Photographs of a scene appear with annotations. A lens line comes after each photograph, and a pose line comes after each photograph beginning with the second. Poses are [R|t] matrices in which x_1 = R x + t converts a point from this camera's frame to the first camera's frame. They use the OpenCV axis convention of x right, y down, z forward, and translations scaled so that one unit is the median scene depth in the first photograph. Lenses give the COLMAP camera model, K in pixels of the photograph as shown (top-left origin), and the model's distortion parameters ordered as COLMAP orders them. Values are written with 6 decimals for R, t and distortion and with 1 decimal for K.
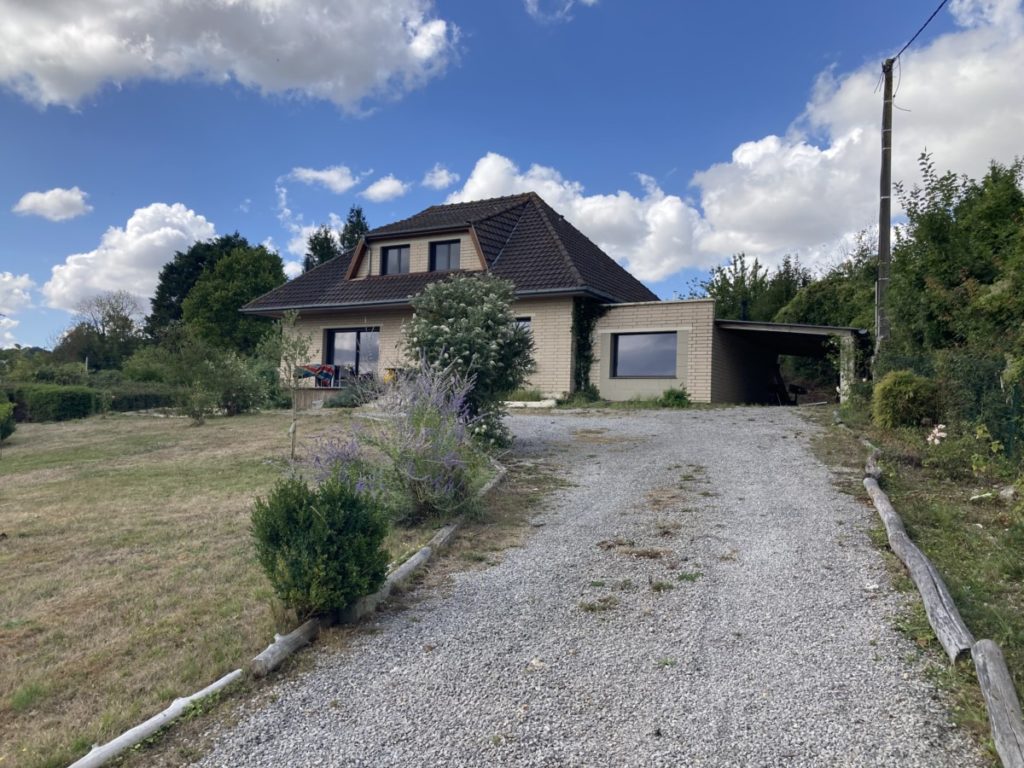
lens RADIAL K [[842.0, 0, 512.0], [0, 842.0, 384.0], [0, 0, 1]] dist [0.013992, -0.011491]
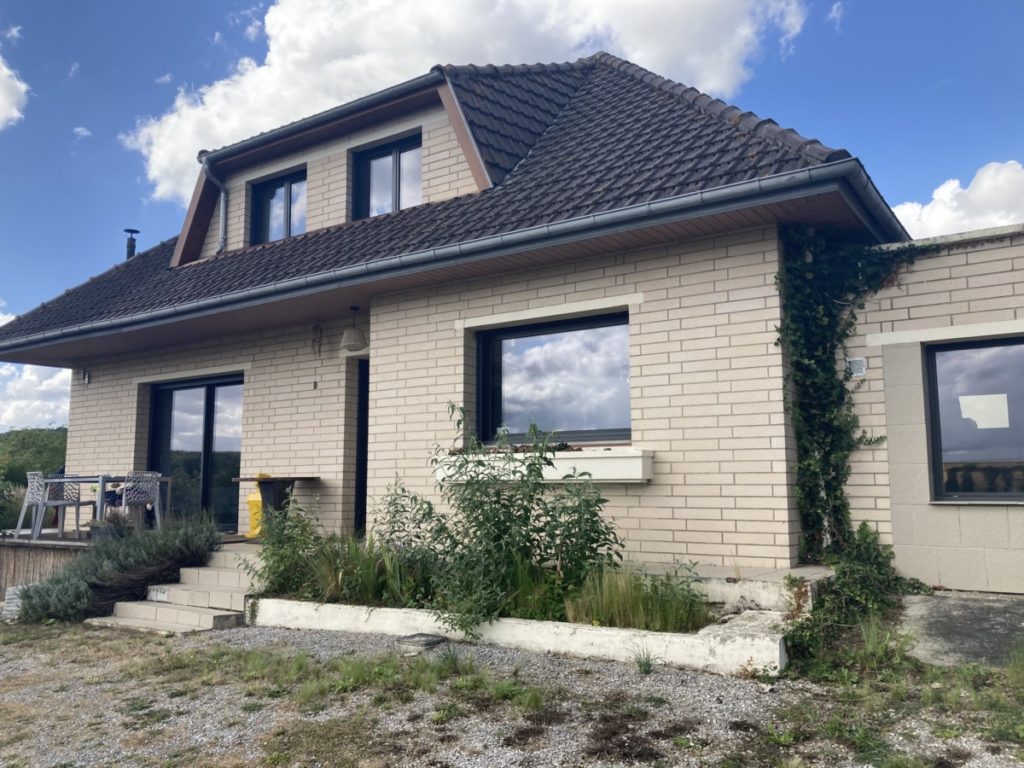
lens RADIAL K [[842.0, 0, 512.0], [0, 842.0, 384.0], [0, 0, 1]] dist [0.013992, -0.011491]
pose [[0.997211, -0.043799, -0.060431, -0.002993], [0.039259, 0.996457, -0.074375, -0.030456], [0.063475, 0.071795, 0.995398, 0.702789]]
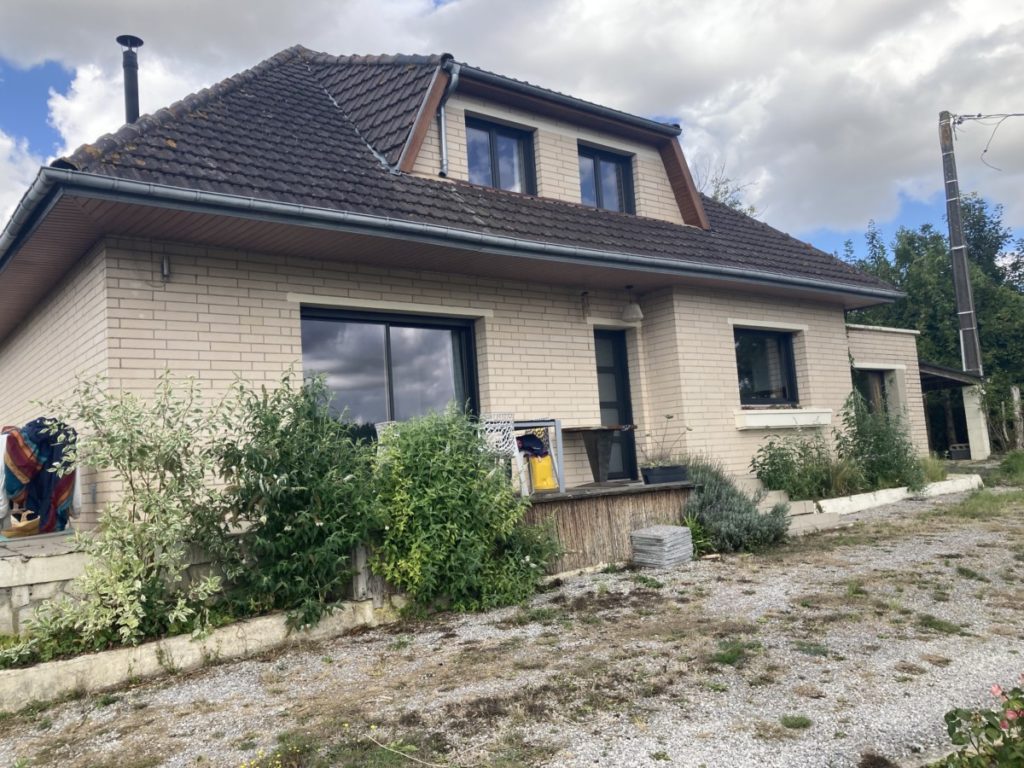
lens RADIAL K [[842.0, 0, 512.0], [0, 842.0, 384.0], [0, 0, 1]] dist [0.013992, -0.011491]
pose [[0.359854, 0.037952, 0.932236, -0.586027], [0.036022, 0.997862, -0.054529, -0.020521], [-0.932313, 0.053204, 0.357717, 0.999998]]
